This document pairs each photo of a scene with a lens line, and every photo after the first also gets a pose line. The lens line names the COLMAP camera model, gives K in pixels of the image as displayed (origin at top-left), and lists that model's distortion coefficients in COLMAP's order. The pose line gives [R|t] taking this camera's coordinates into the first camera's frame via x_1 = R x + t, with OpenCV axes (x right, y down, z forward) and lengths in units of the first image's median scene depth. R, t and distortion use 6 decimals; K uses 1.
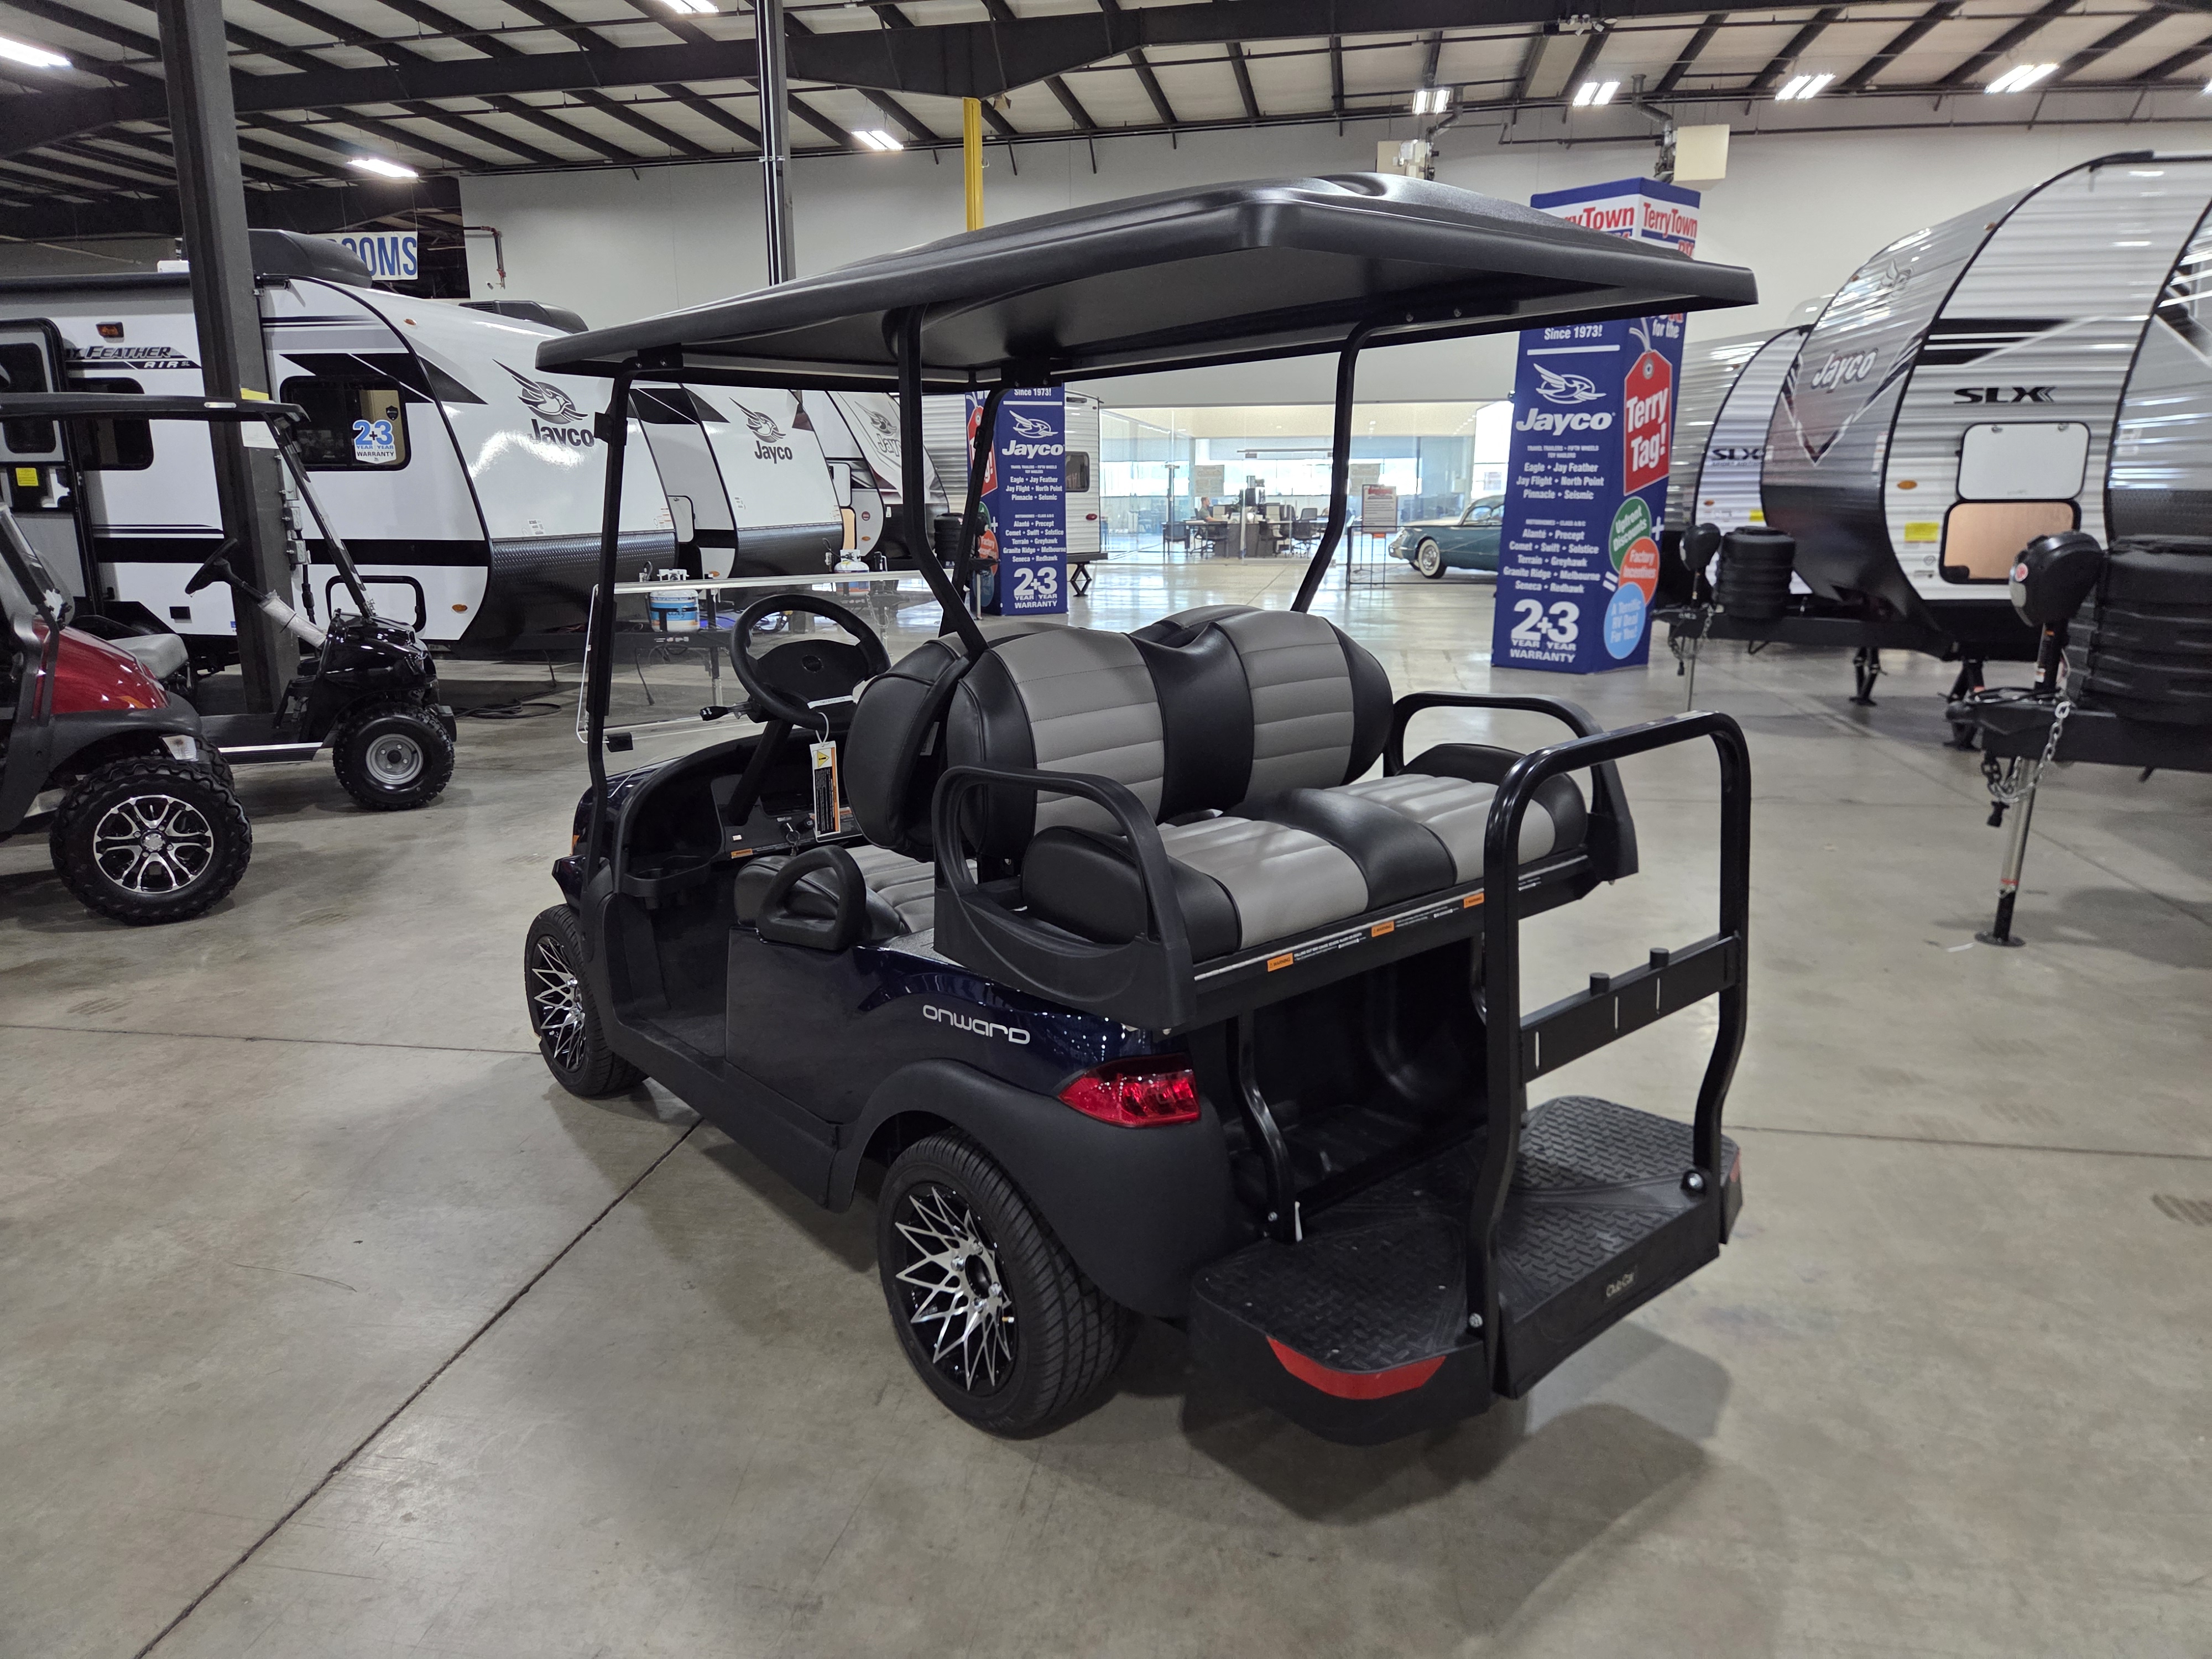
lens RADIAL K [[1491.9, 0, 1104.0], [0, 1491.9, 794.1], [0, 0, 1]] dist [0.065403, -0.064093]
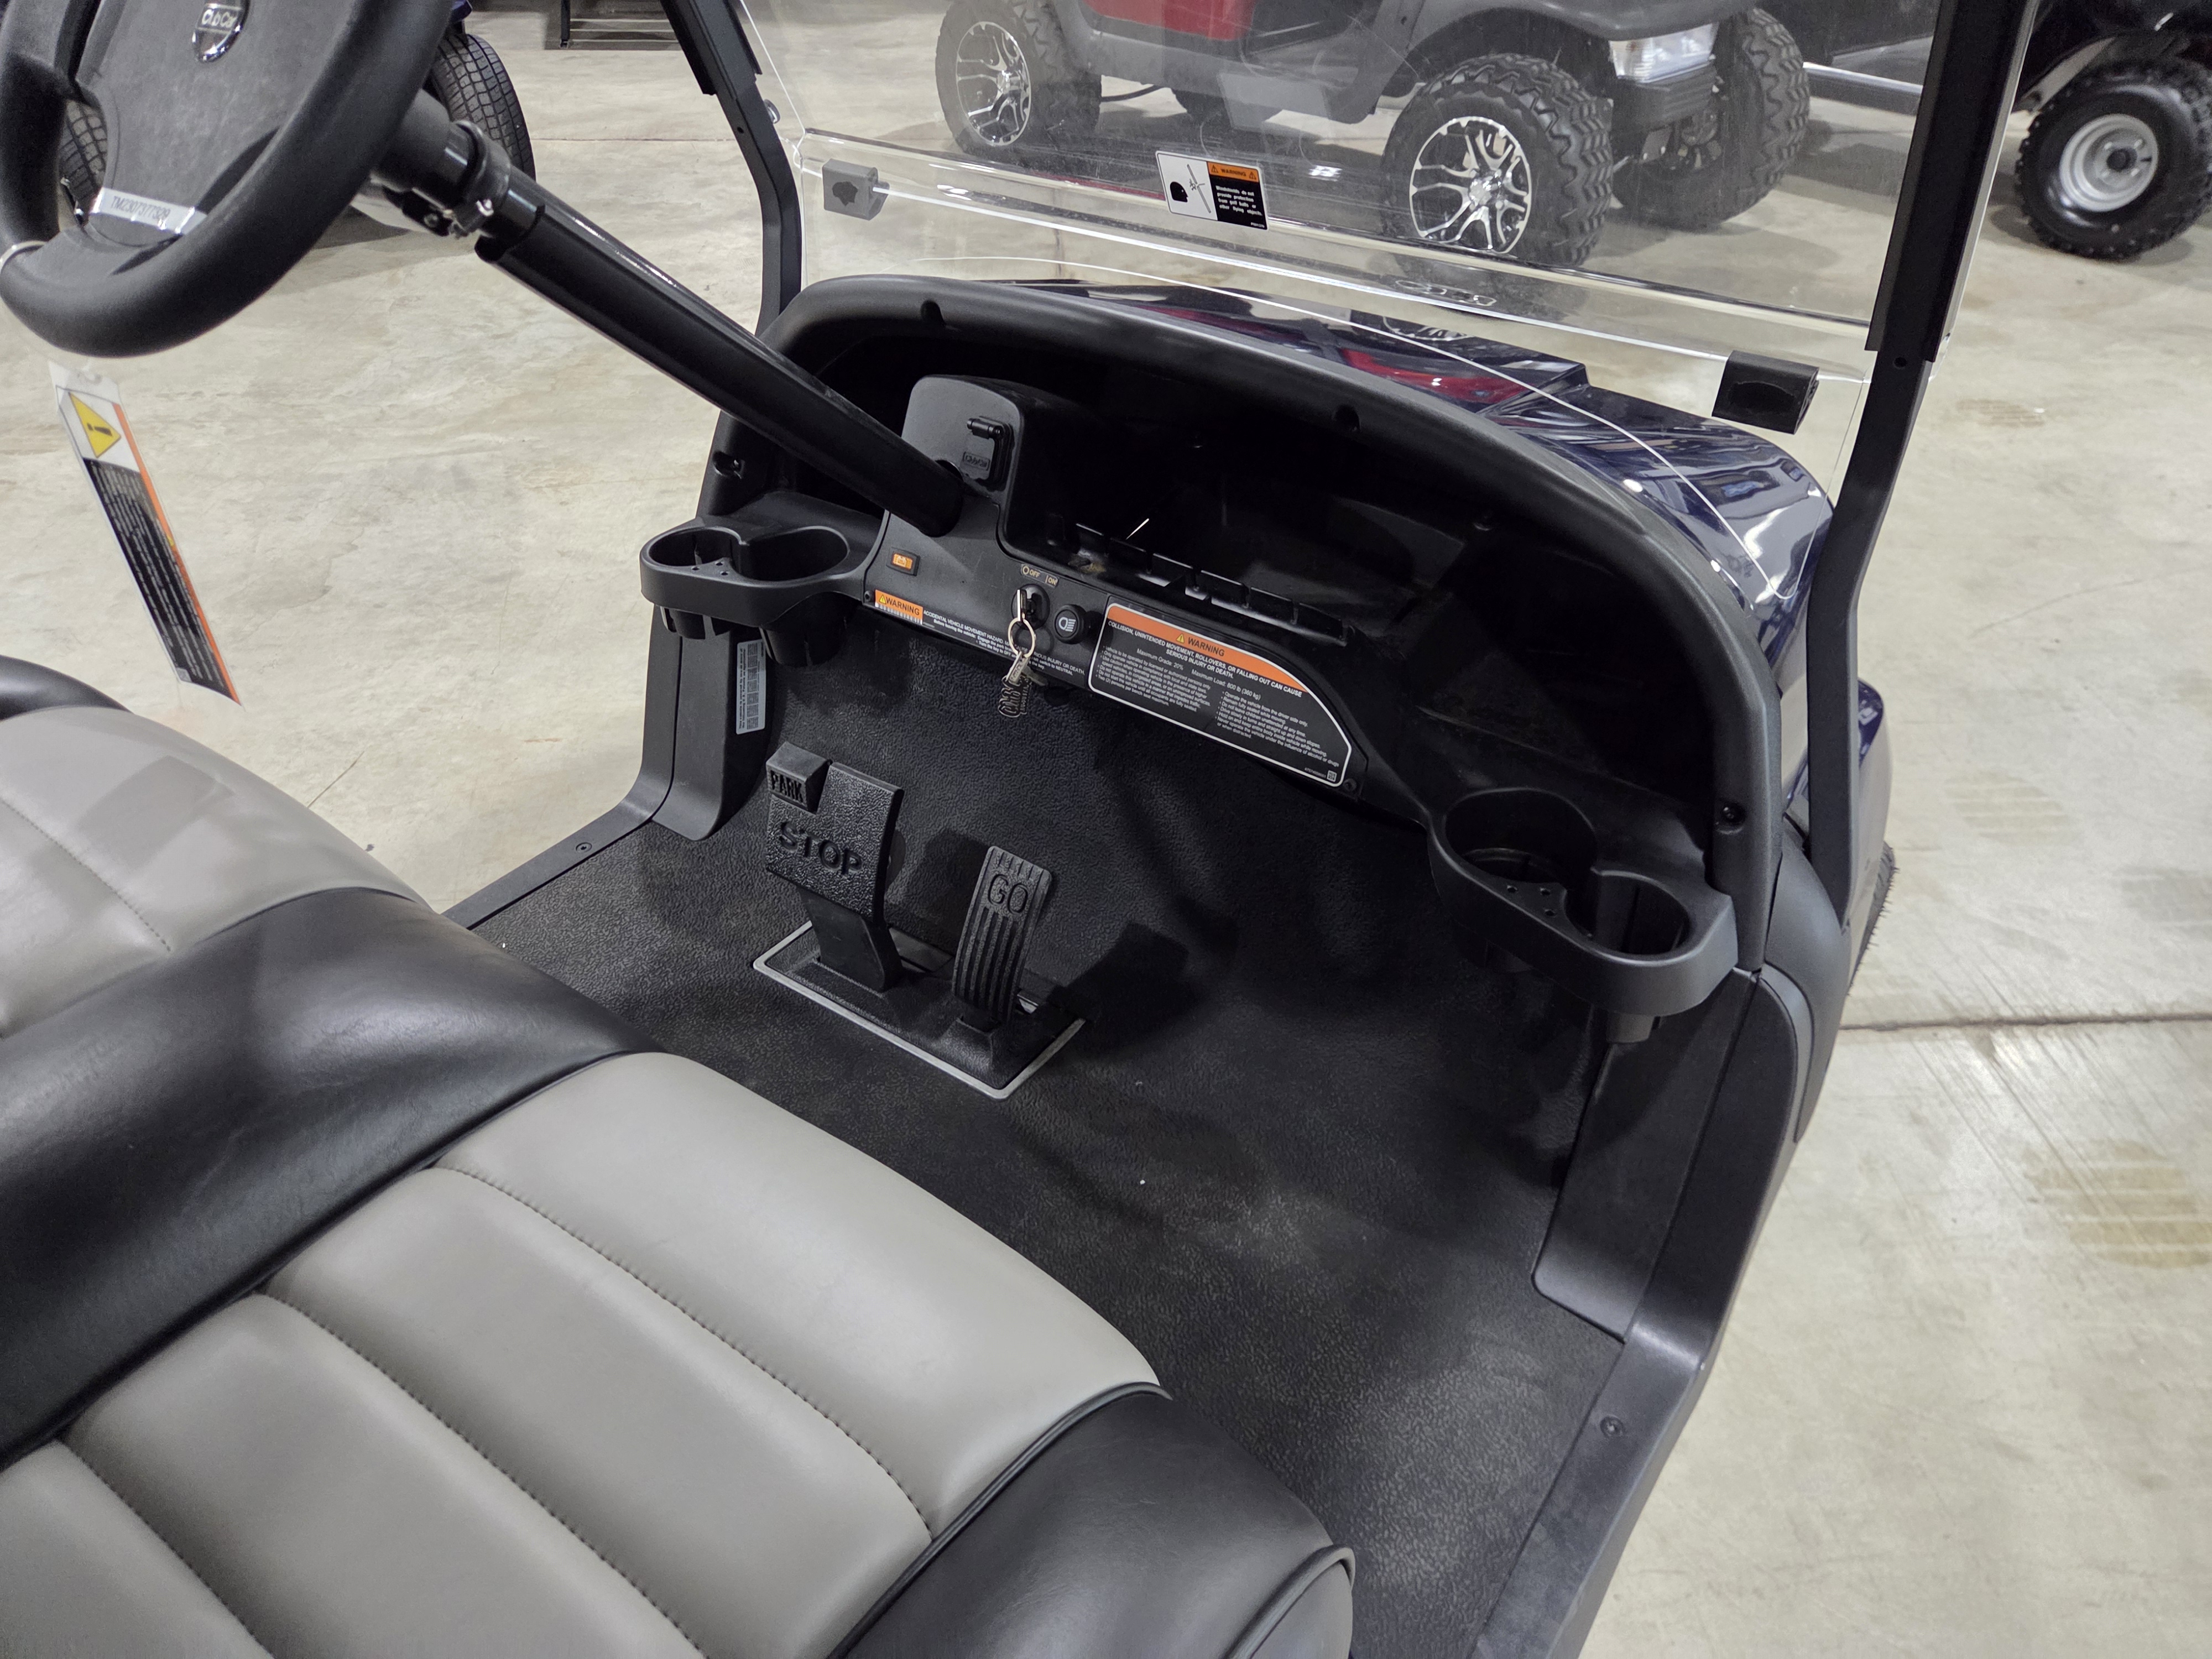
lens RADIAL K [[1491.9, 0, 1104.0], [0, 1491.9, 794.1], [0, 0, 1]] dist [0.065403, -0.064093]
pose [[0.210532, 0.578120, -0.788323, 0.044778], [-0.199934, 0.814815, 0.544153, -0.065210], [0.956924, 0.043052, 0.287130, 0.474350]]
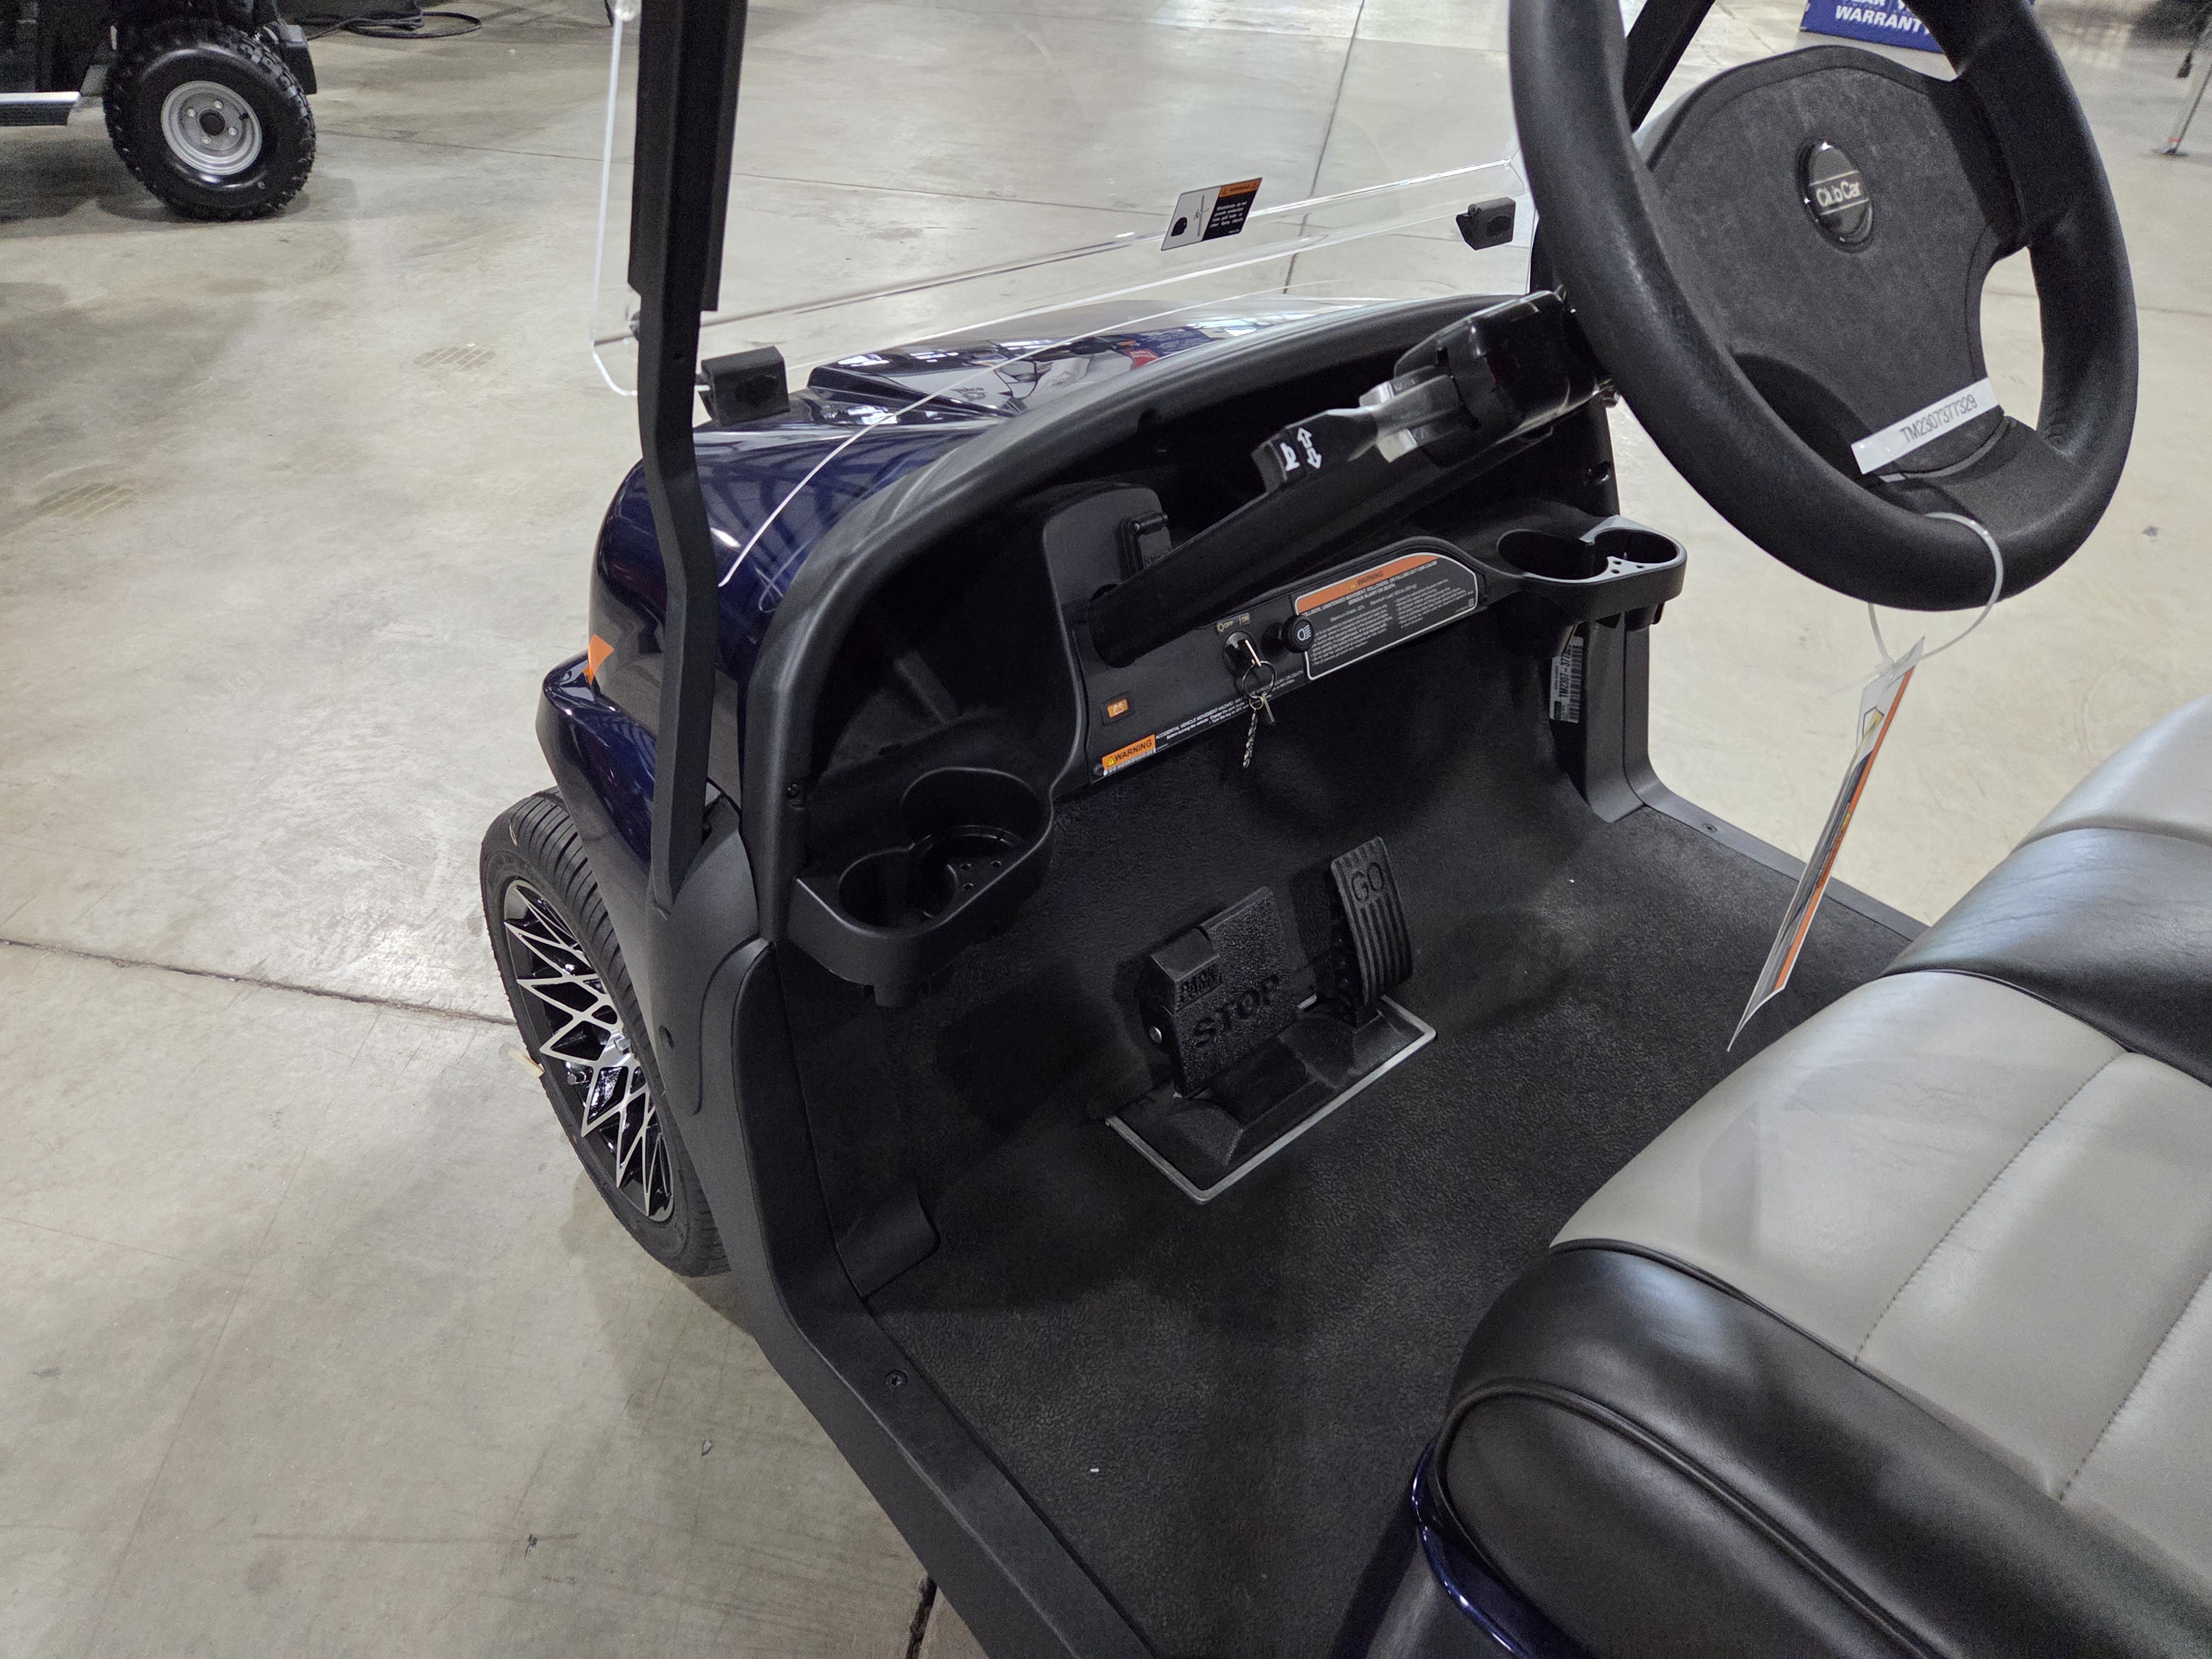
lens RADIAL K [[1510.0, 0, 1093.5], [0, 1510.0, 787.8], [0, 0, 1]] dist [0.074568, -0.071910]
pose [[0.998490, 0.050479, 0.021660, -0.127229], [-0.054929, 0.919035, 0.390329, -0.039905], [-0.000203, -0.390929, 0.920421, 0.347016]]
